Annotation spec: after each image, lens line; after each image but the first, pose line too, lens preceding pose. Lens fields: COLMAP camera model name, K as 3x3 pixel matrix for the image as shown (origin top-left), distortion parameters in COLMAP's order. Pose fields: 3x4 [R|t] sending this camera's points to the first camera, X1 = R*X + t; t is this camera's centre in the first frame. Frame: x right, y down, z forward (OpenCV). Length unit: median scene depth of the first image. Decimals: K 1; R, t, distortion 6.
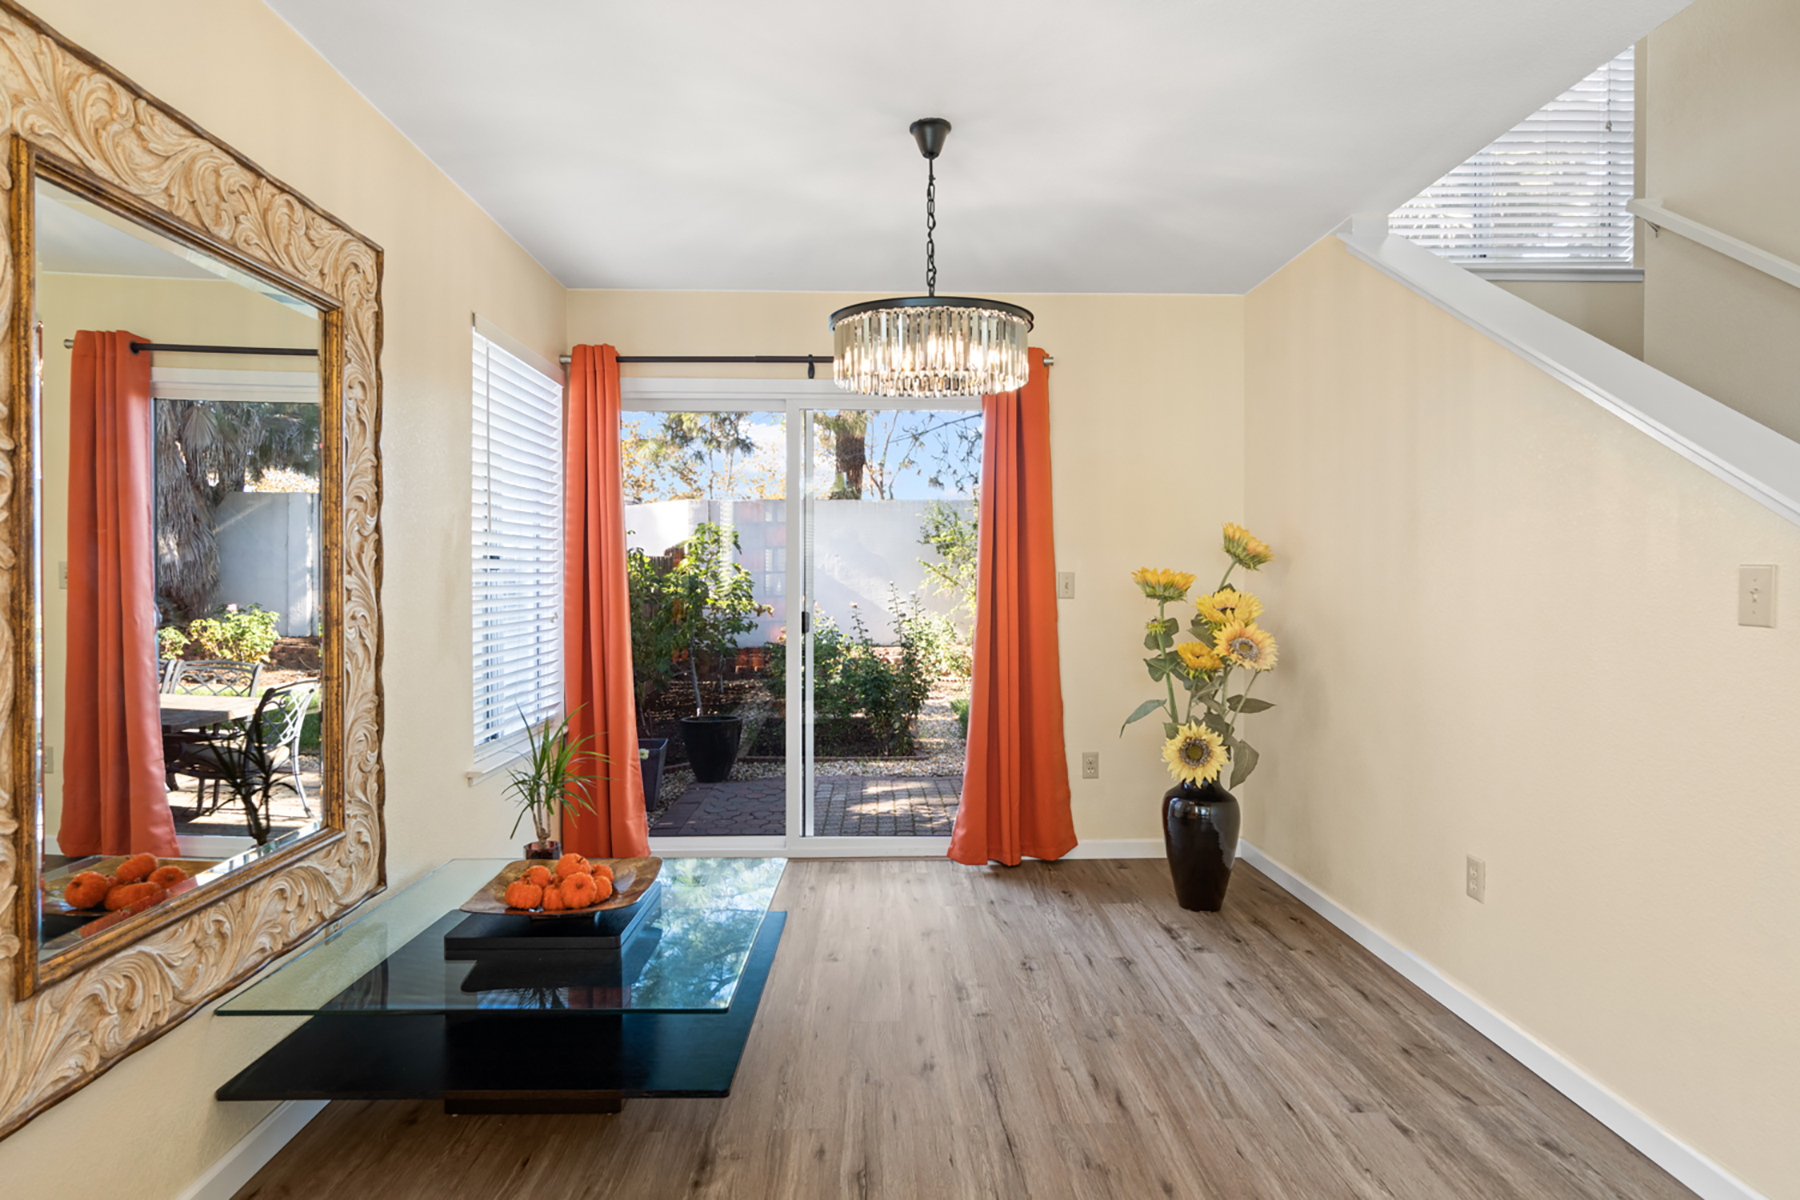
lens RADIAL K [[982.4, 0, 900.0], [0, 982.4, 587.1], [0, 0, 1]] dist [-0.011037, 0.012246]
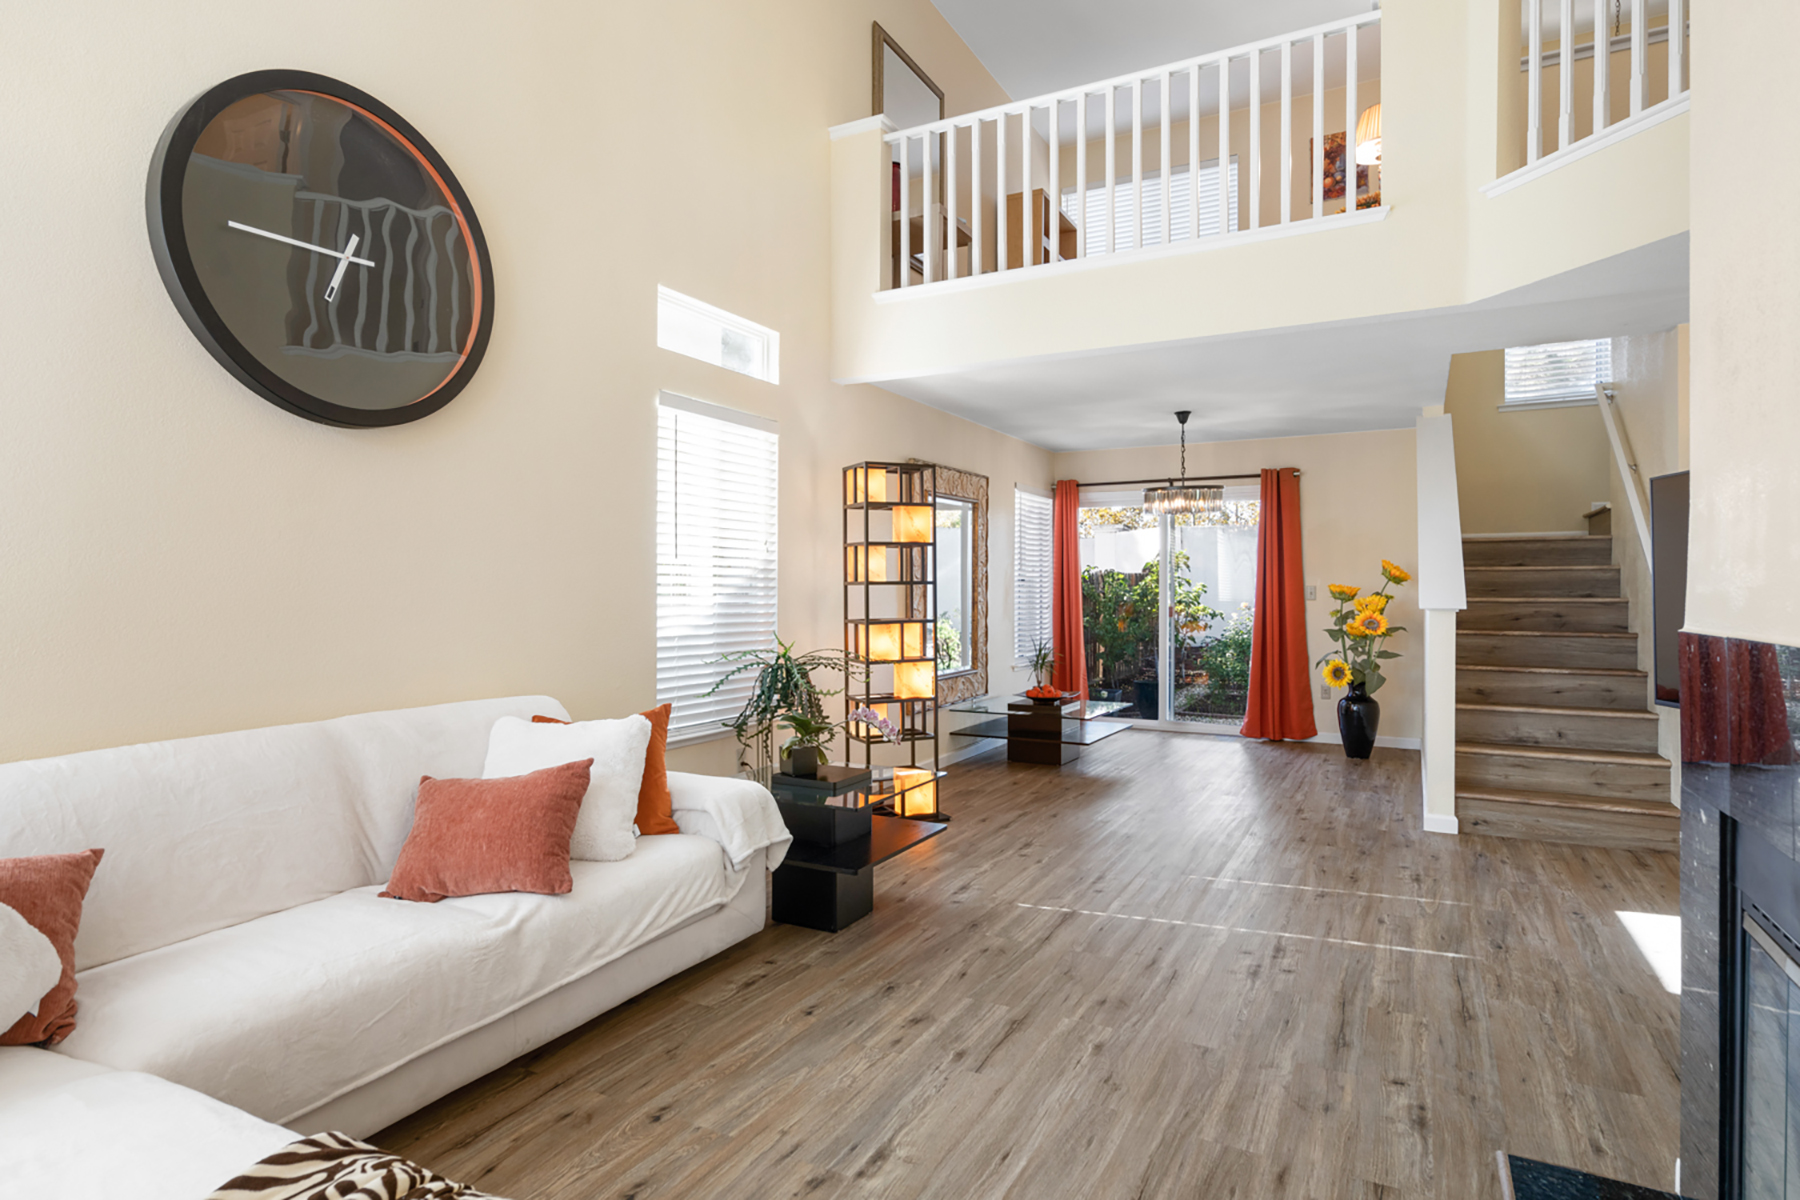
lens RADIAL K [[982.4, 0, 900.0], [0, 982.4, 587.1], [0, 0, 1]] dist [-0.011037, 0.012246]
pose [[0.872647, -0.000202, -0.488351, 0.443996], [-0.005460, 0.999933, -0.010170, 0.011309], [0.488320, 0.011541, 0.872588, -1.109953]]
